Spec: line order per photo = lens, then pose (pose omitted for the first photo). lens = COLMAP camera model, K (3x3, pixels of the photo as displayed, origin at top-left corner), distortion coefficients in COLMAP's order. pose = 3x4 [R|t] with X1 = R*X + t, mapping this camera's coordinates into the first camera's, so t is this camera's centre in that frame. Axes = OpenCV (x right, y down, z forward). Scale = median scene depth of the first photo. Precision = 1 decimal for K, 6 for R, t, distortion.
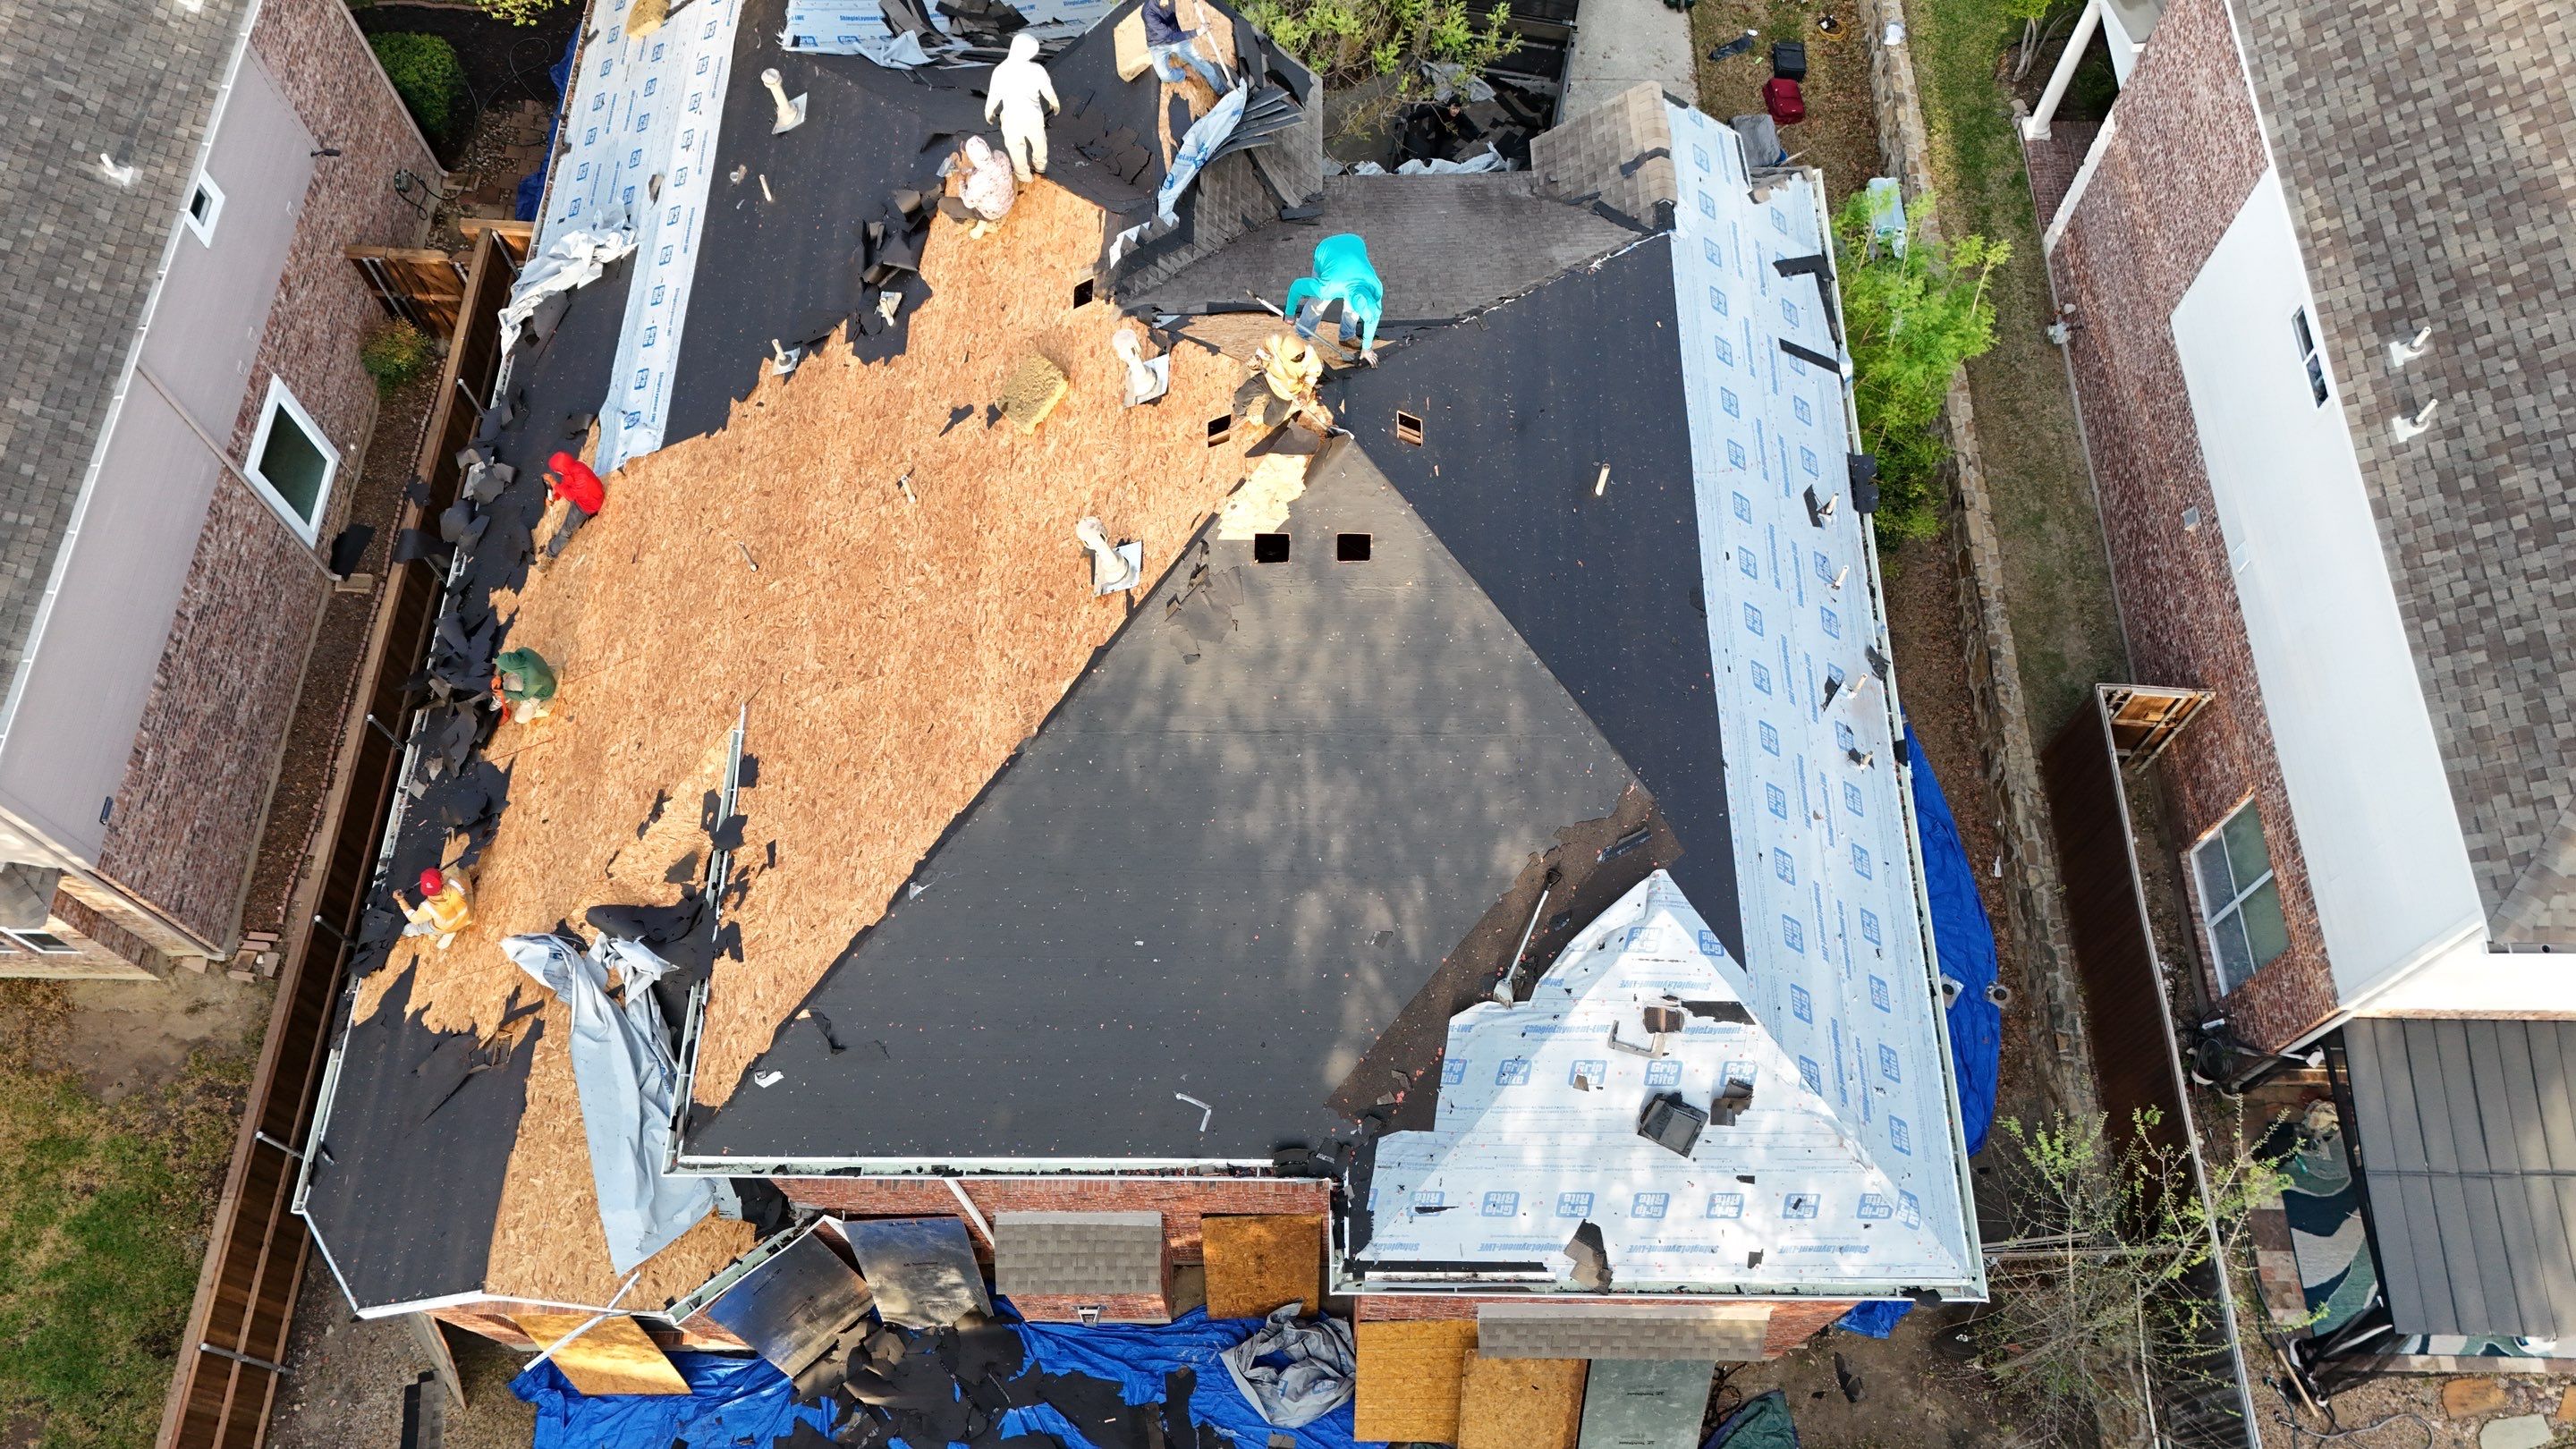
lens RADIAL K [[1858.5, 0, 1269.1], [0, 1858.5, 697.8], [0, 0, 1]] dist [0.073053, -0.061827]
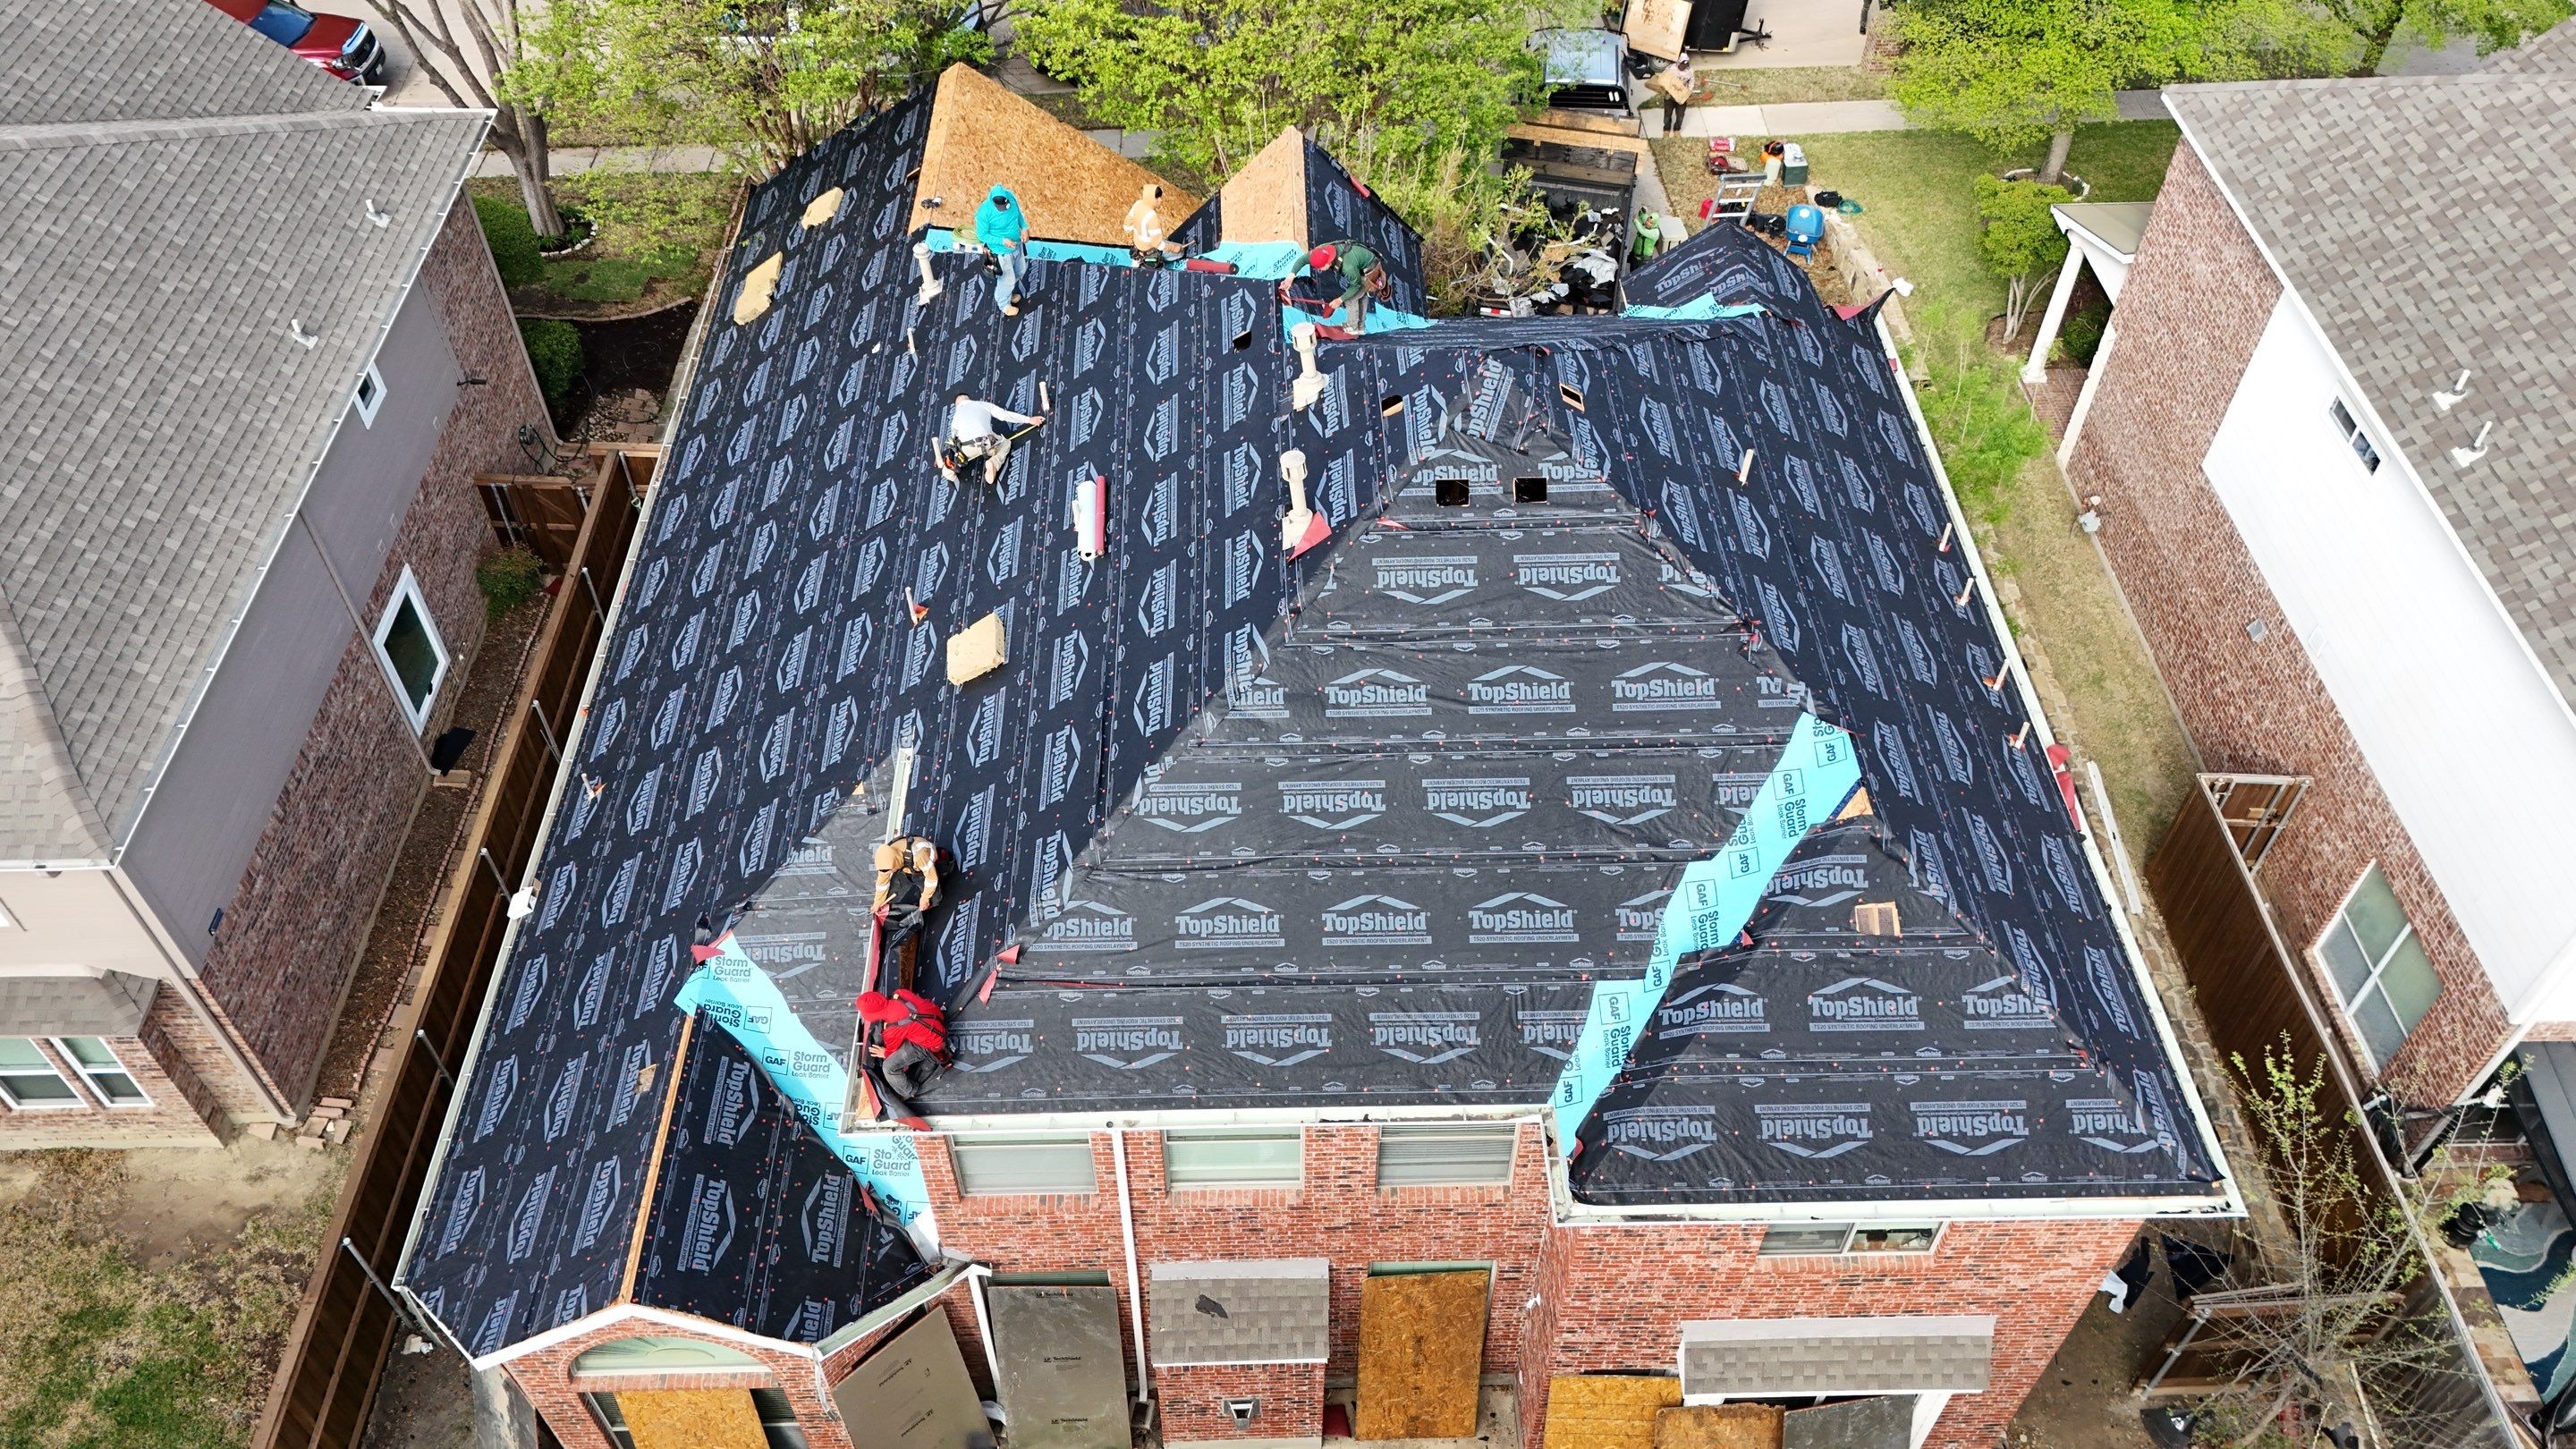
lens RADIAL K [[1858.5, 0, 1269.5], [0, 1858.5, 714.2], [0, 0, 1]] dist [0.073053, -0.061827]
pose [[0.999349, -0.014304, 0.033123, -0.095897], [0.022994, 0.959958, -0.279200, 0.228460], [-0.027803, 0.279779, 0.959662, 0.017638]]
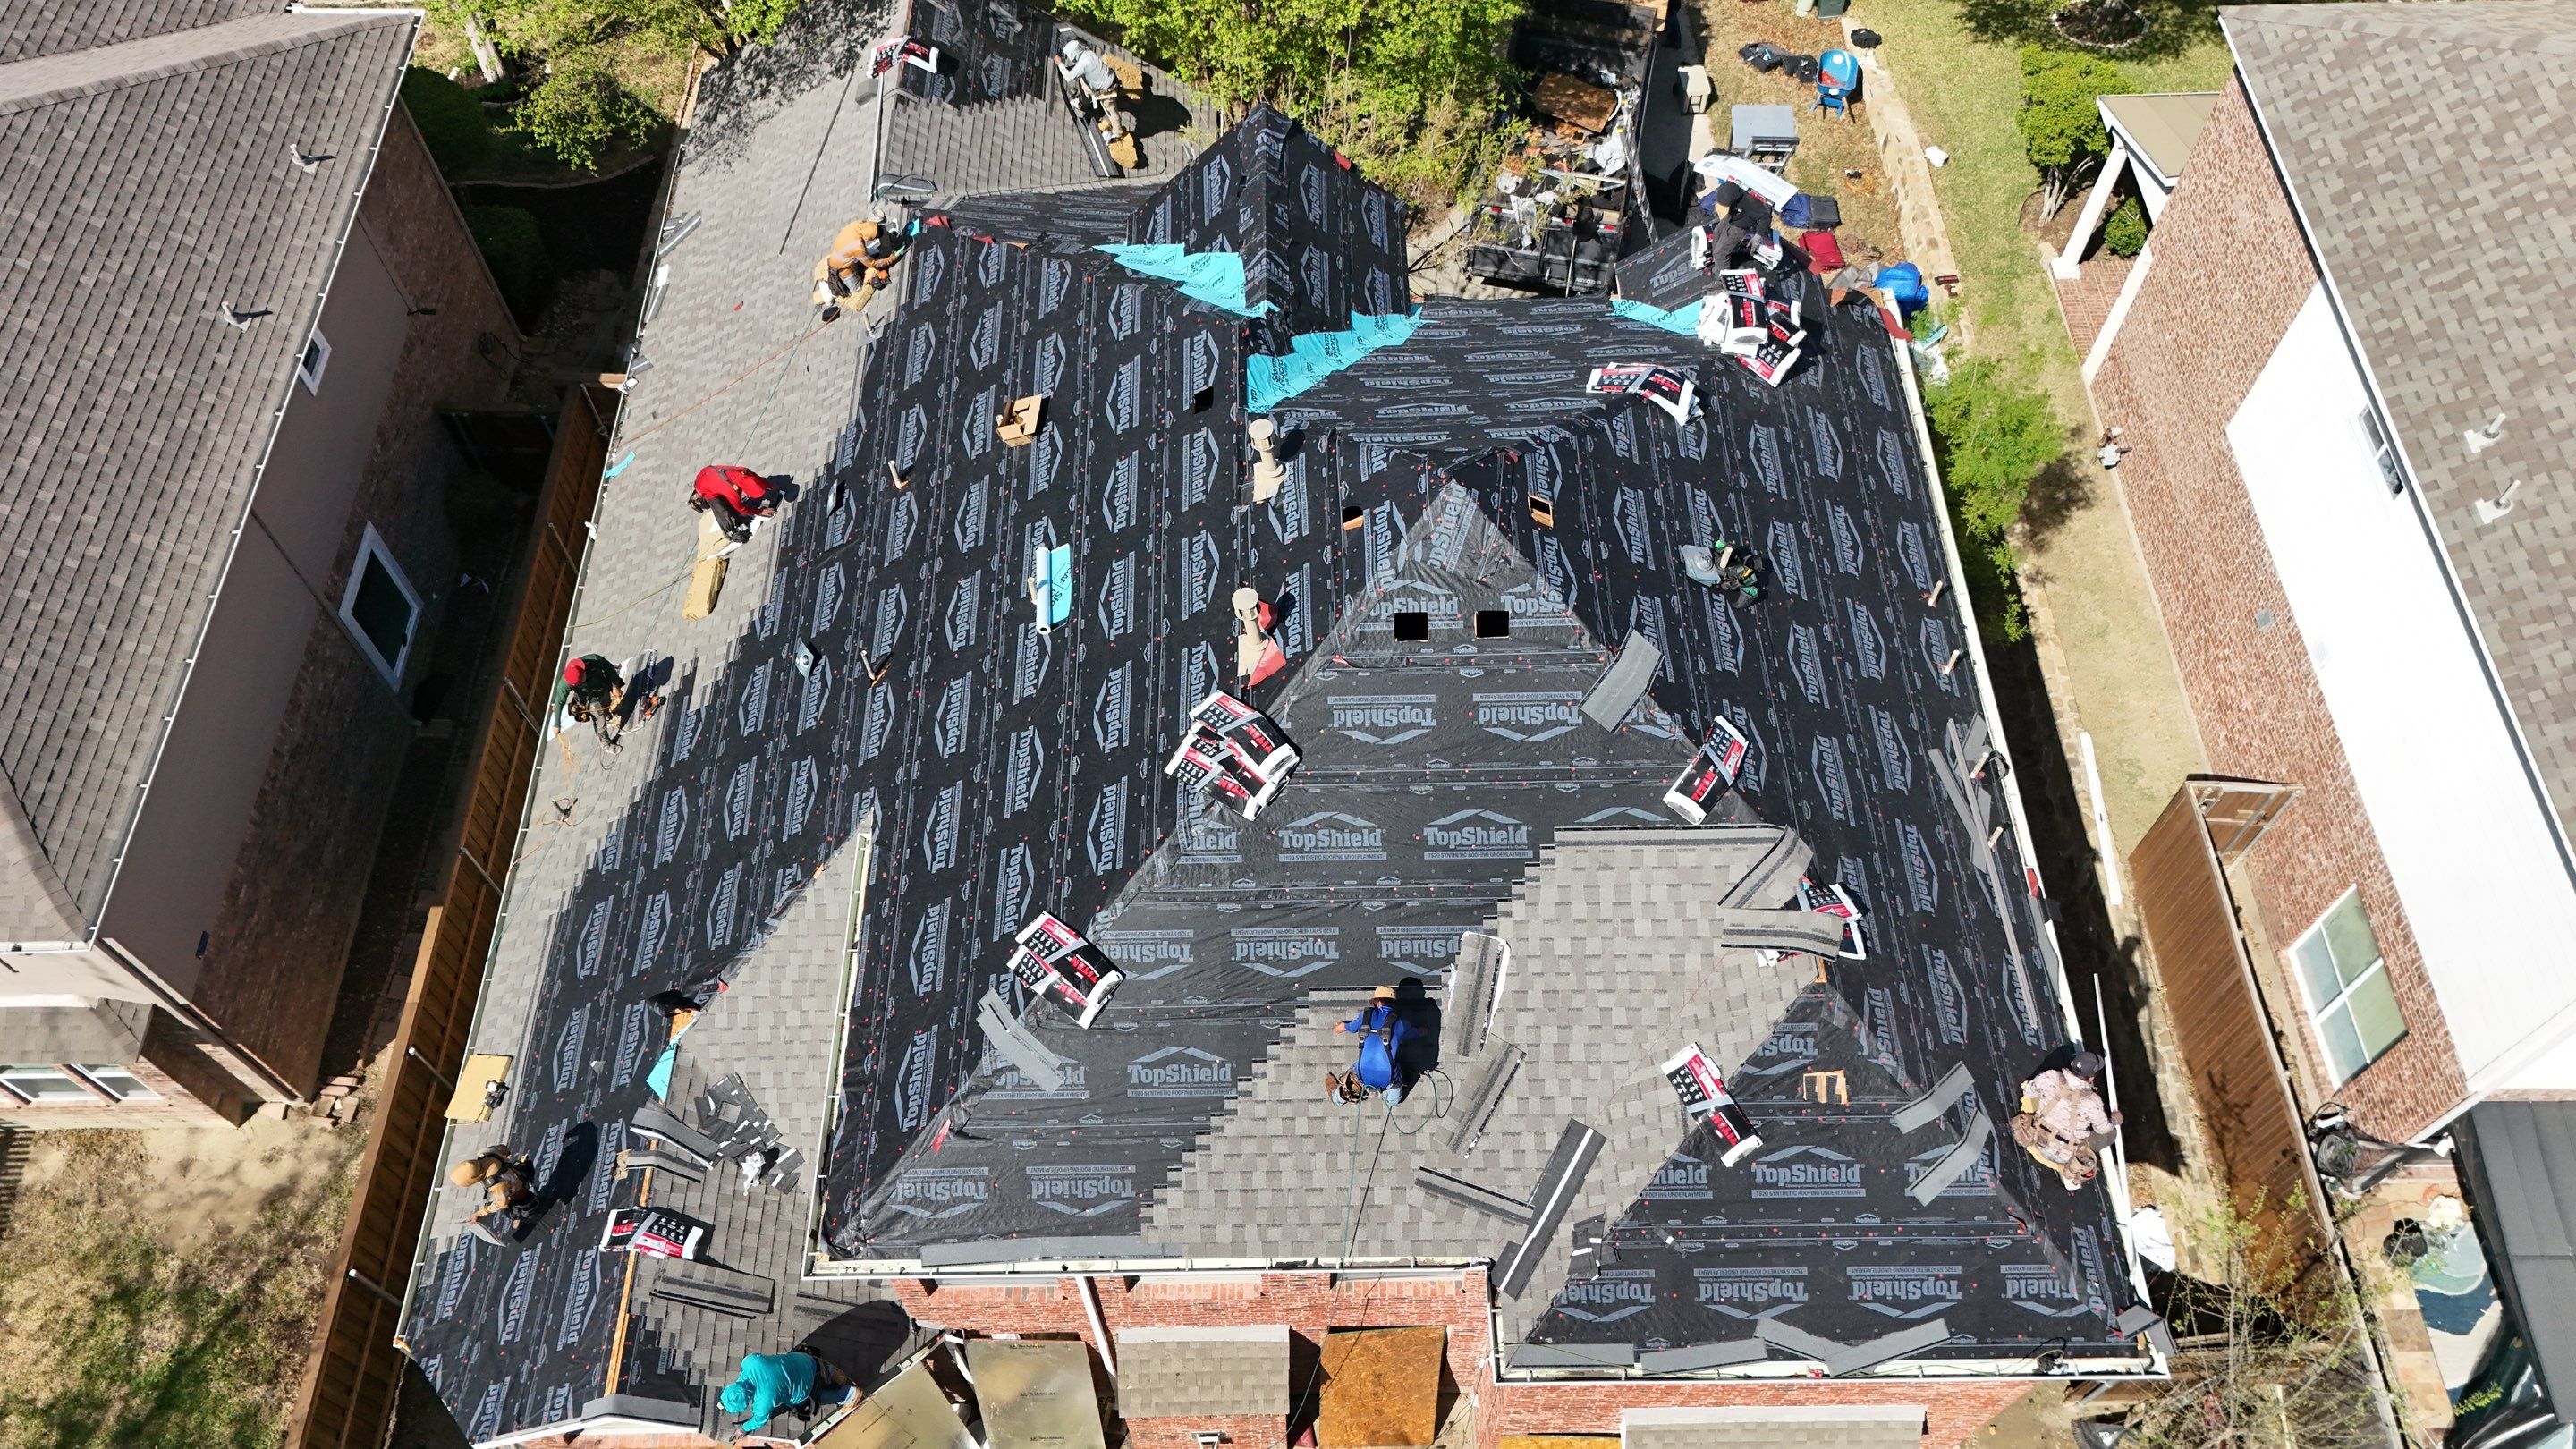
lens RADIAL K [[1858.5, 0, 1270.3], [0, 1858.5, 701.9], [0, 0, 1]] dist [0.073053, -0.061827]
pose [[0.999738, -0.018227, 0.013881, -0.062705], [0.019574, 0.994378, -0.104068, 0.044345], [-0.011906, 0.104312, 0.994473, -0.004593]]
